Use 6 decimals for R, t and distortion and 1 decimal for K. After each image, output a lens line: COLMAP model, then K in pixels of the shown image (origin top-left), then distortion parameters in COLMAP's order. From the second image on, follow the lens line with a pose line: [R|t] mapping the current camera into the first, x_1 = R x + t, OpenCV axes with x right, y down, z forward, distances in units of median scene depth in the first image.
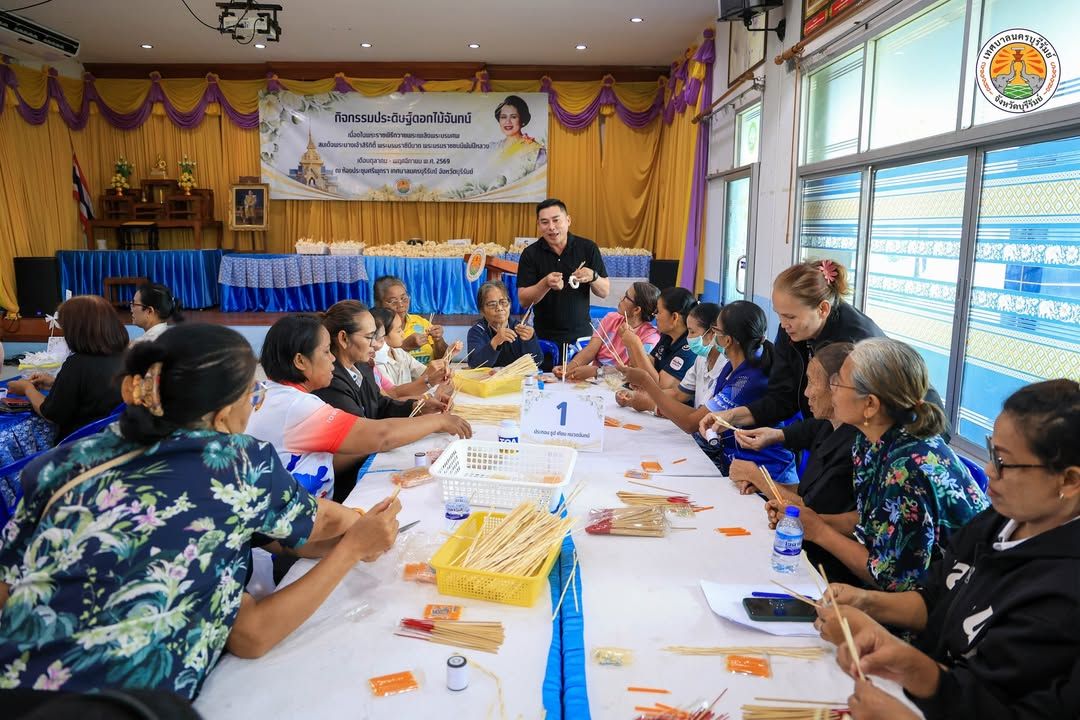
lens RADIAL K [[742.6, 0, 549.4], [0, 742.6, 359.6], [0, 0, 1]] dist [-0.089617, 0.063402]
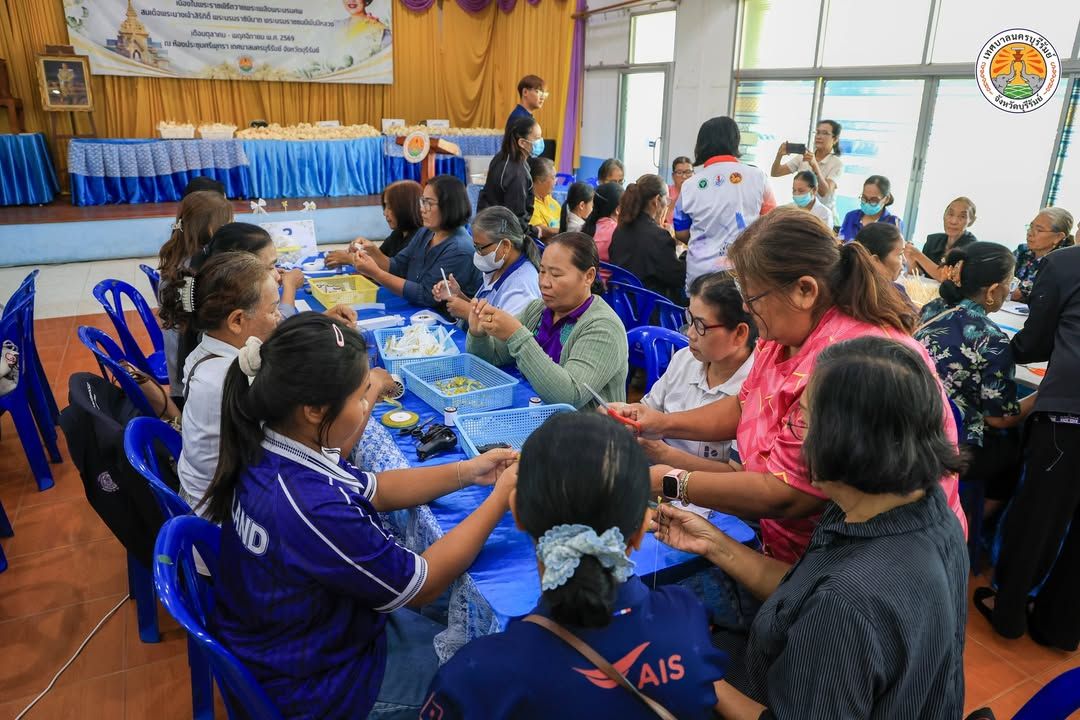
lens RADIAL K [[742.6, 0, 549.4], [0, 742.6, 359.6], [0, 0, 1]] dist [-0.089617, 0.063402]
pose [[0.894215, -0.134656, 0.426904, -0.301075], [0.064354, 0.982447, 0.175088, 0.001199], [-0.442987, -0.129093, 0.887185, -0.054409]]
